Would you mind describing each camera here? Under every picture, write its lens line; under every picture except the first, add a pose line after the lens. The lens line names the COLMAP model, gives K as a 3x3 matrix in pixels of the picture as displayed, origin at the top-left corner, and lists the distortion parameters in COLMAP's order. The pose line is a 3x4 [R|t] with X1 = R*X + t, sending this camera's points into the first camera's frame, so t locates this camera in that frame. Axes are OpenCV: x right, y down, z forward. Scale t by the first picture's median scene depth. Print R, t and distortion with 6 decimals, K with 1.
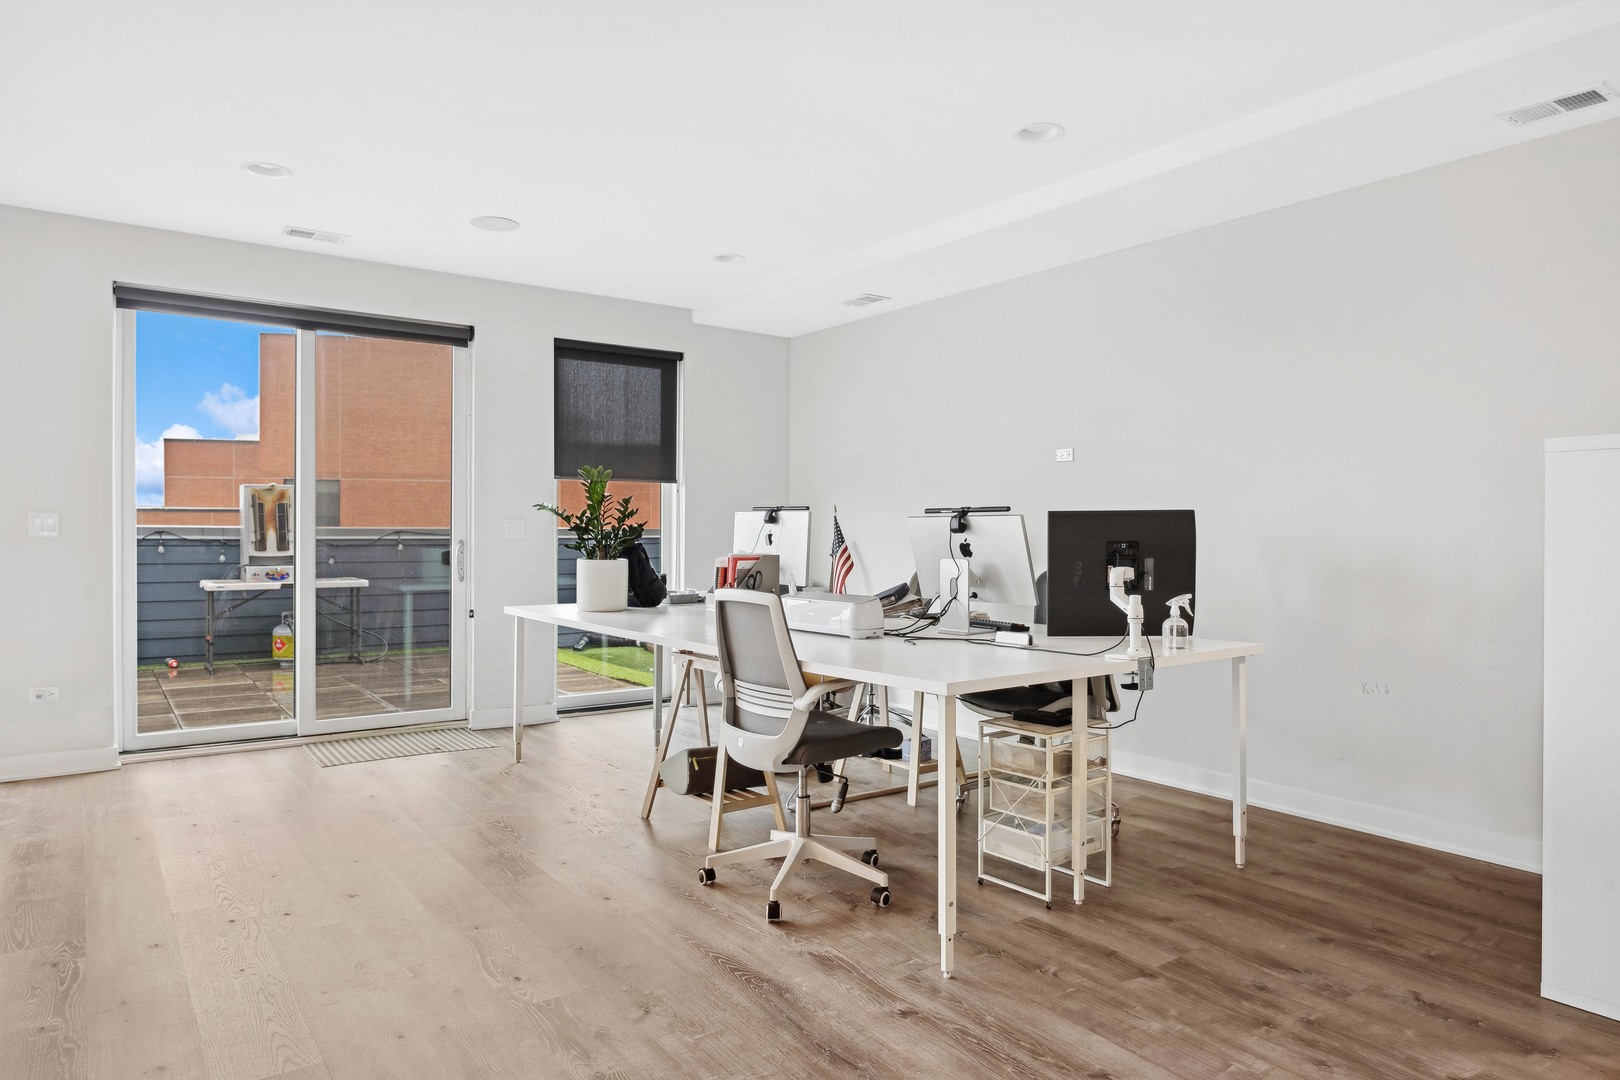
lens RADIAL K [[996.3, 0, 798.2], [0, 996.3, 533.1], [0, 0, 1]] dist [-0.000428, 0.008695]
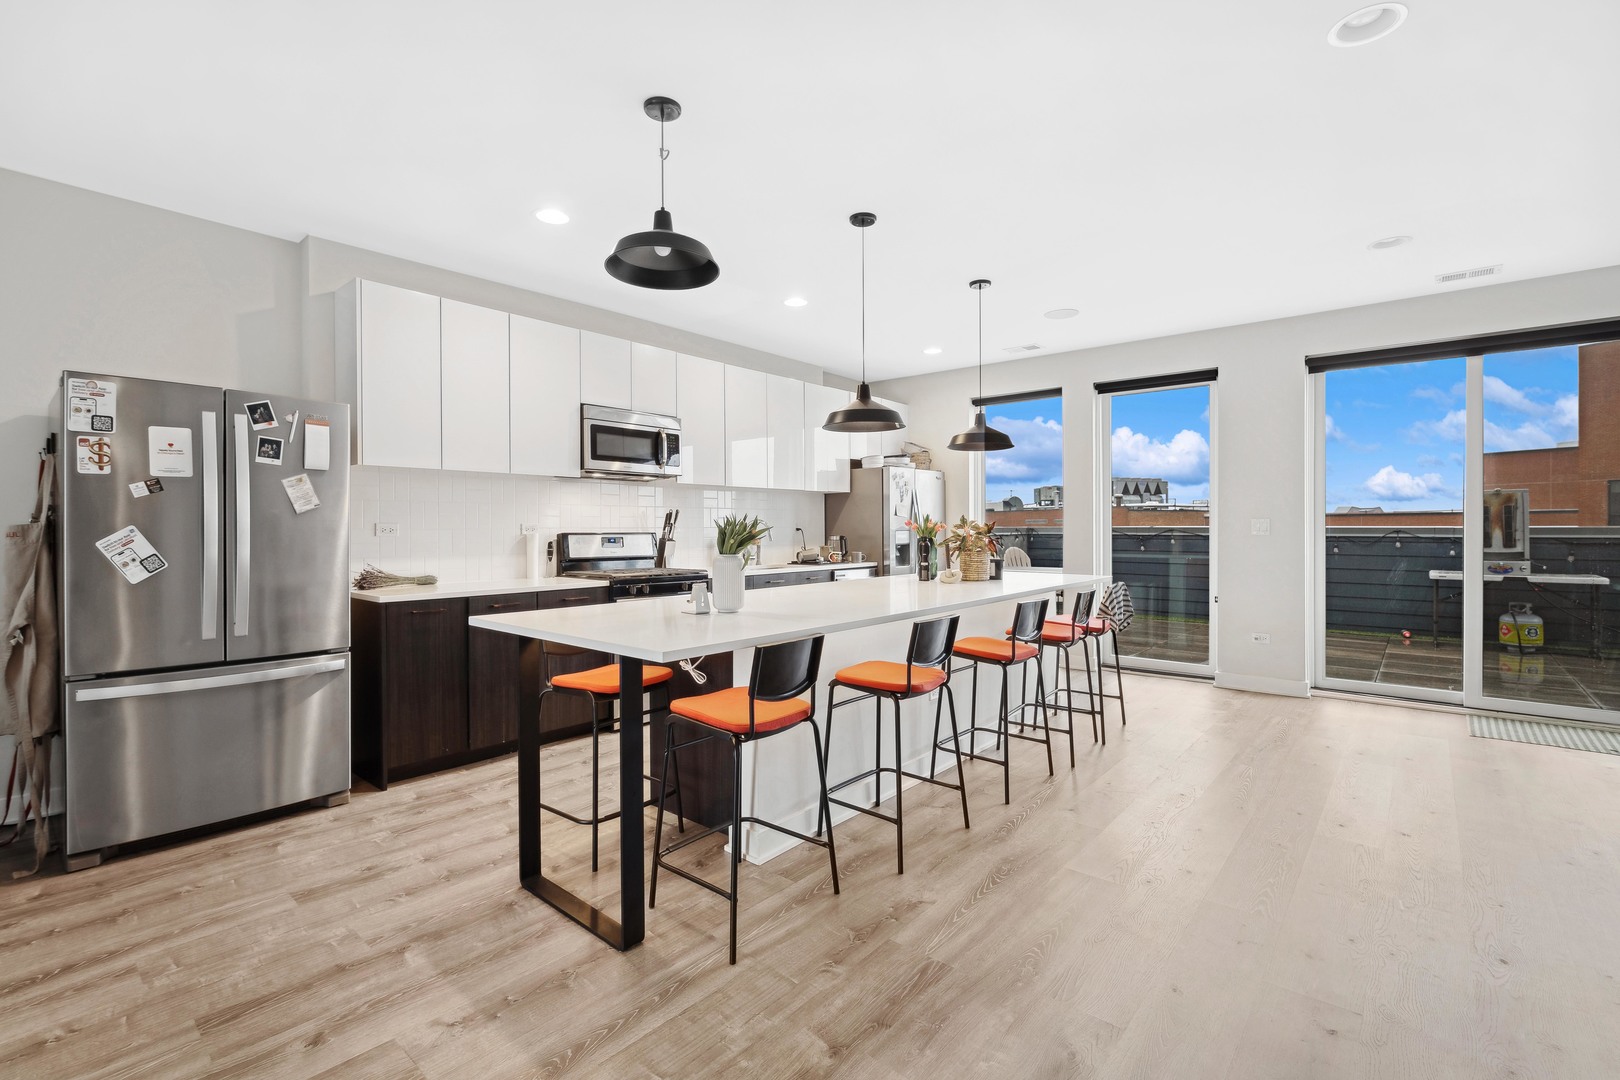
lens RADIAL K [[732.4, 0, 821.0], [0, 732.4, 536.0], [0, 0, 1]] dist [-0.004370, -0.000014]
pose [[0.253659, 0.006359, -0.967273, 0.118085], [0.000529, 0.999977, 0.006713, -0.002195], [0.967294, -0.002214, 0.253649, 0.050977]]
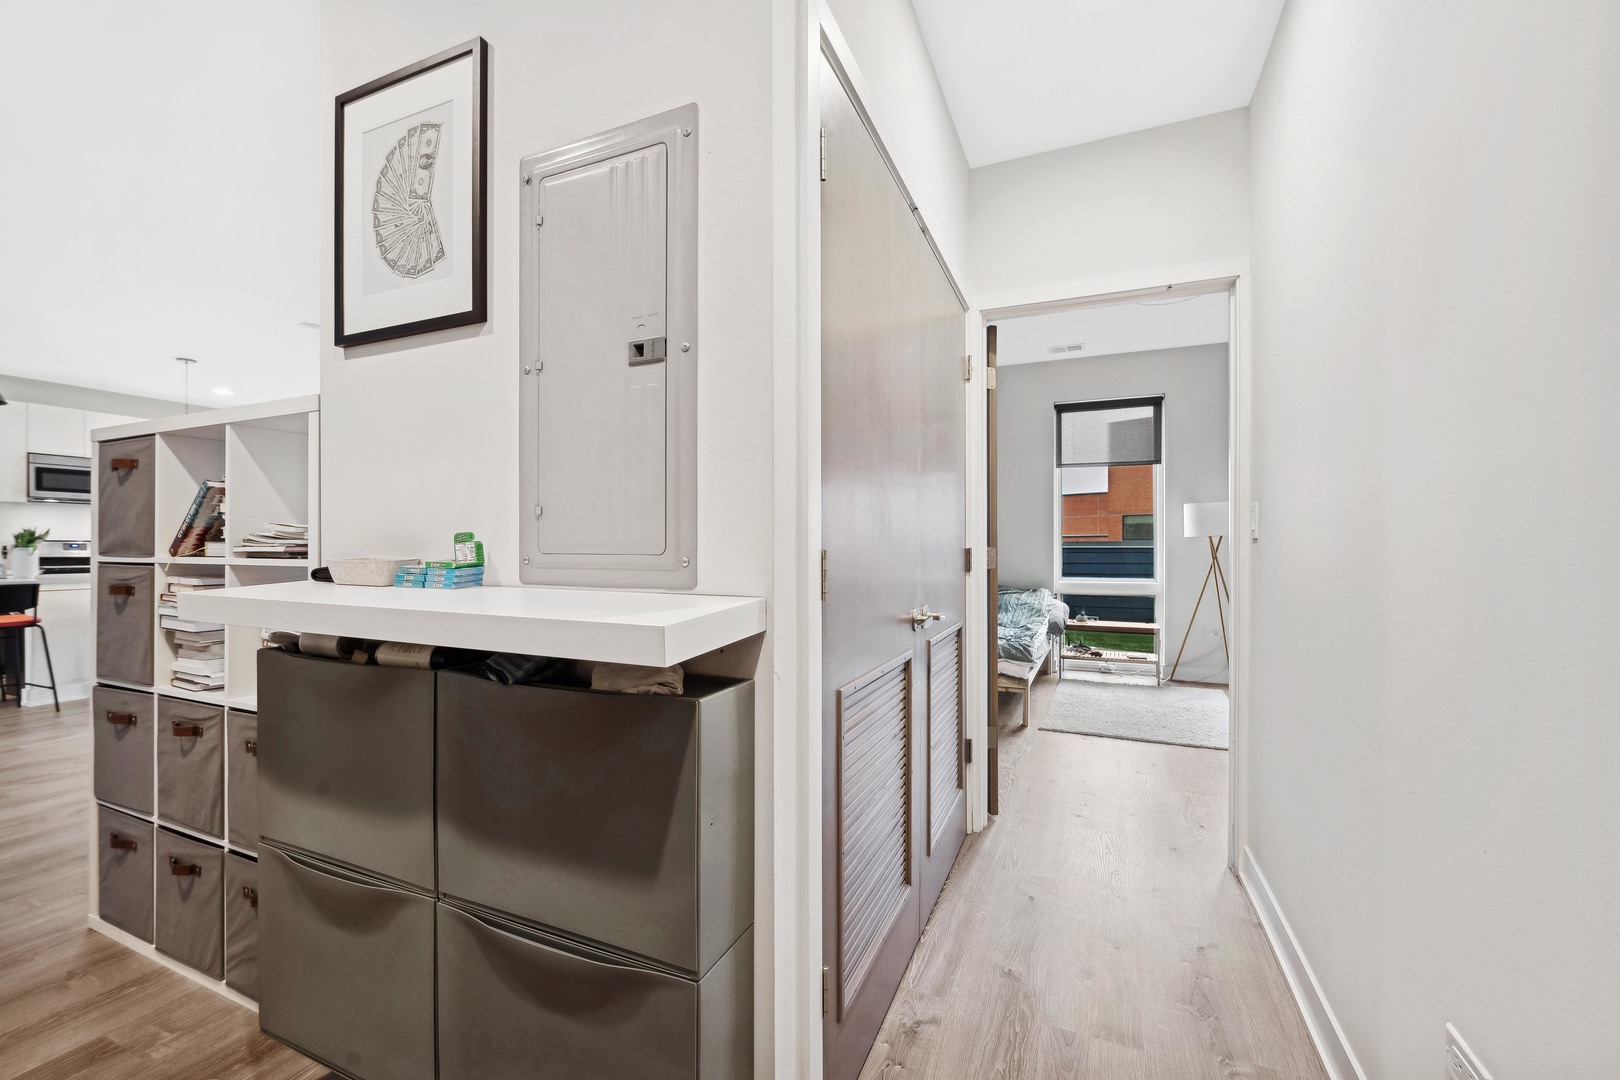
lens RADIAL K [[670.9, 0, 801.5], [0, 670.9, 552.8], [0, 0, 1]] dist [0.001705, 0.000278]
pose [[0.509861, 0.002483, -0.860253, 0.793060], [-0.003036, 0.999995, 0.001087, 0.014194], [0.860251, 0.002058, 0.509866, 0.482228]]
